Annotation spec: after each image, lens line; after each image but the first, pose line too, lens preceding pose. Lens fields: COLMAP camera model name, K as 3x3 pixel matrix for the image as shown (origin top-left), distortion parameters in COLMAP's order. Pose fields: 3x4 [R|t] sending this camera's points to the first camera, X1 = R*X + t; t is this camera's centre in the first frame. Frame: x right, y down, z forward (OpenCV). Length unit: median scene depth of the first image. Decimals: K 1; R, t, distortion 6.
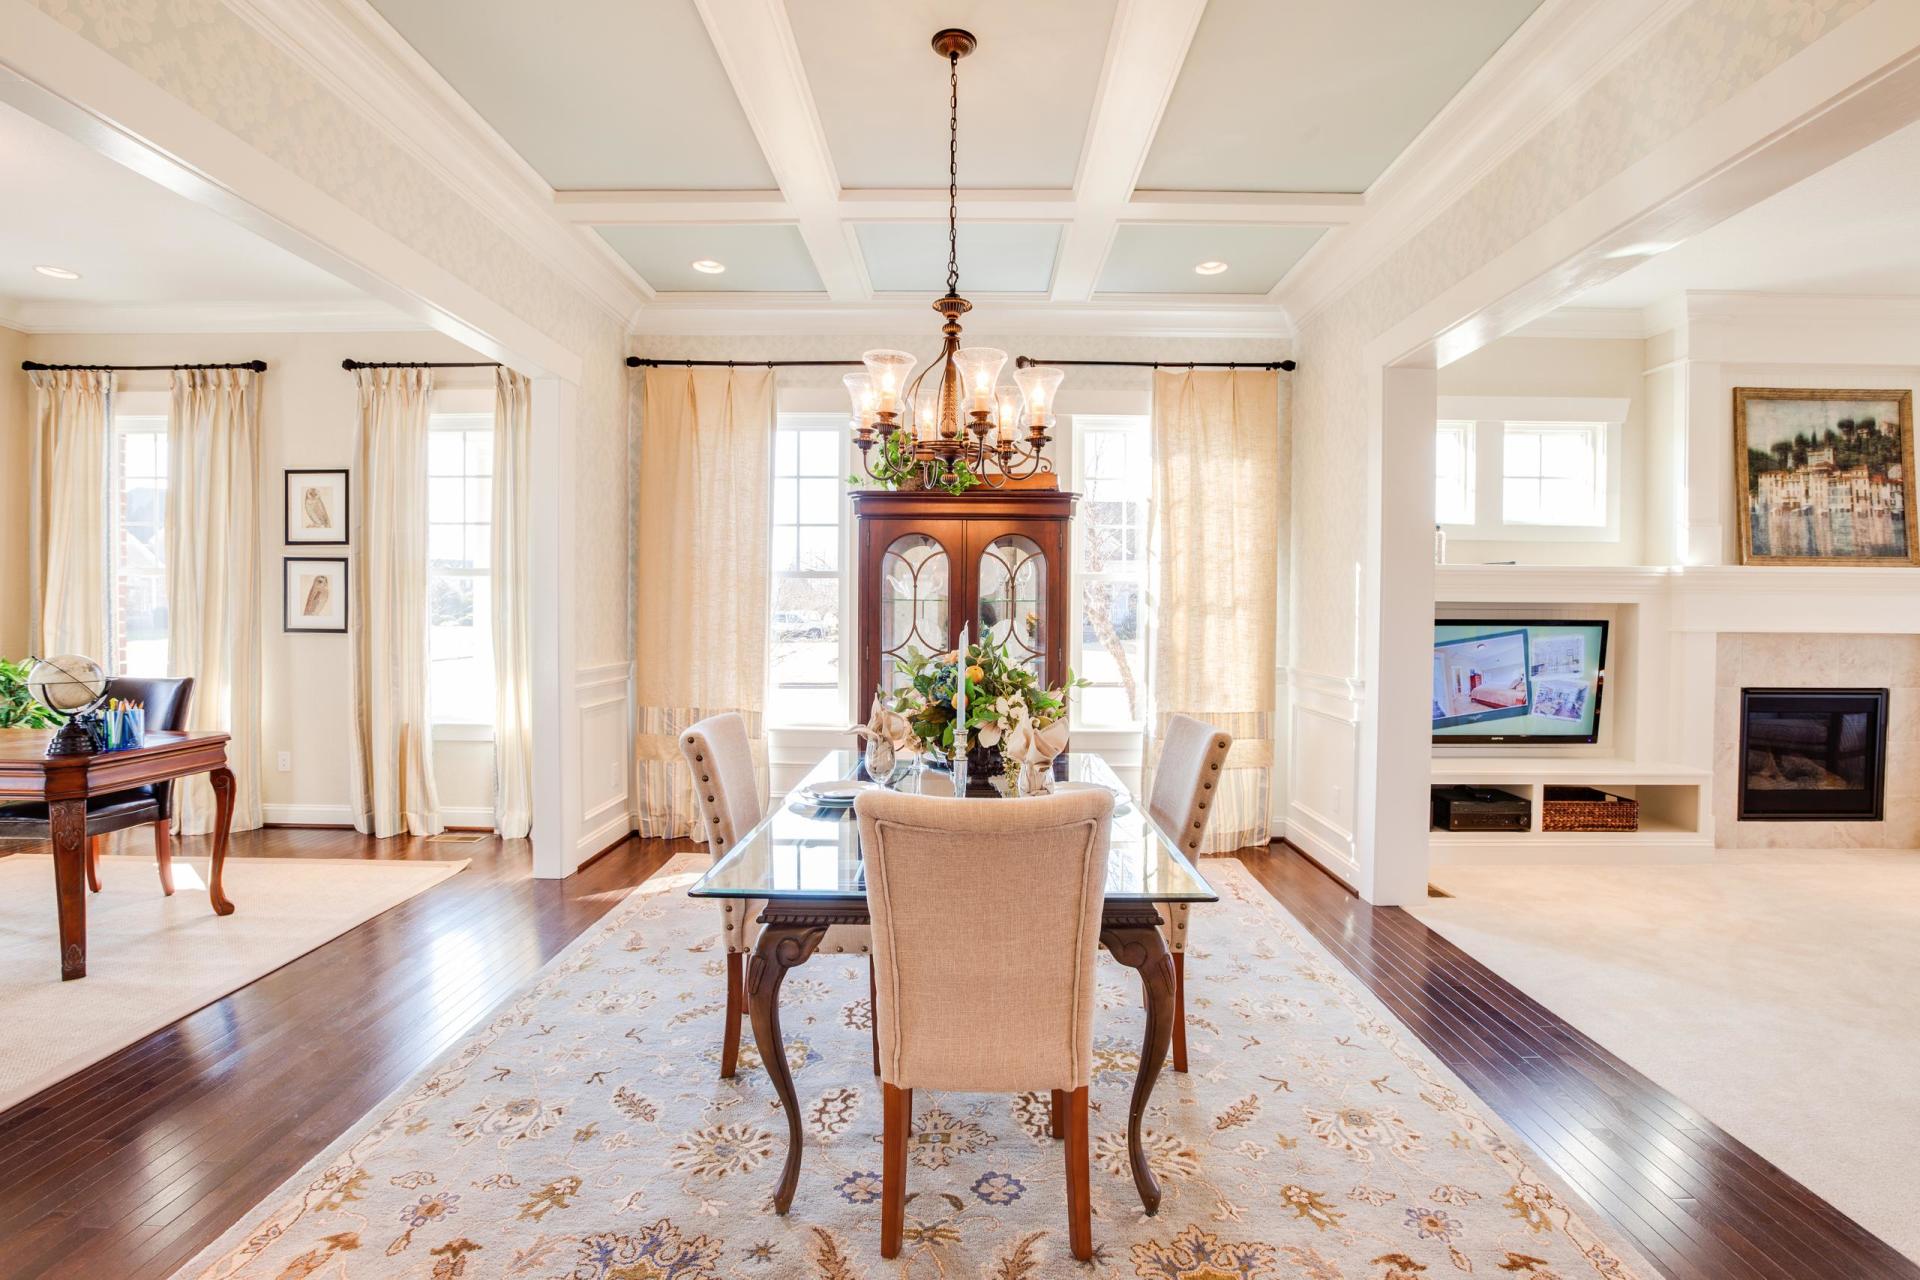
lens RADIAL K [[868.9, 0, 962.2], [0, 868.9, 636.8], [0, 0, 1]] dist [-0.026945, 0.001652]
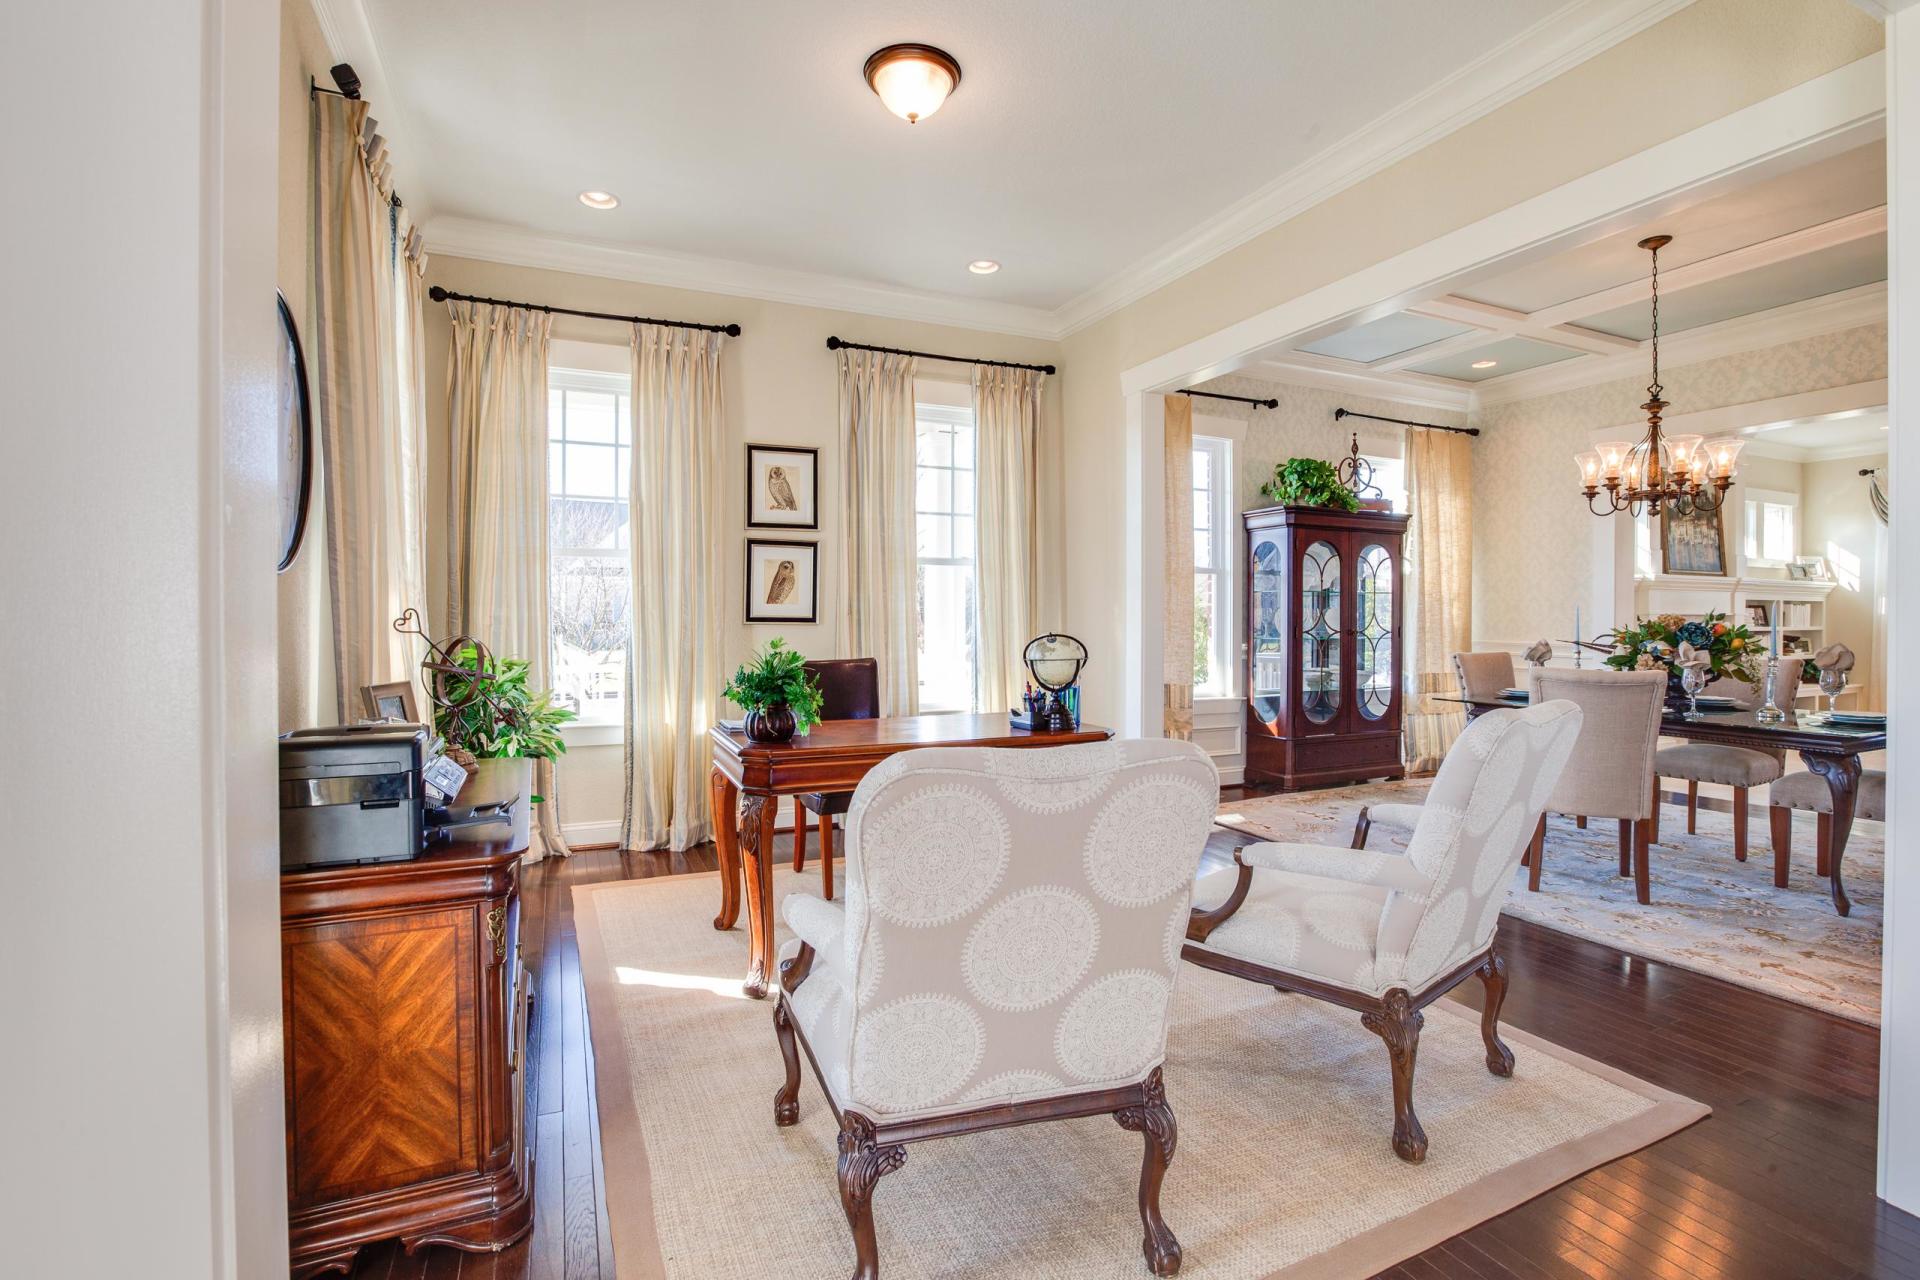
lens RADIAL K [[868.9, 0, 959.6], [0, 868.9, 631.9], [0, 0, 1]] dist [-0.026945, 0.001652]
pose [[0.903723, -0.013515, 0.427903, -1.009598], [0.018545, 0.999799, -0.007589, 0.017443], [-0.427715, 0.014794, 0.903793, 0.062413]]
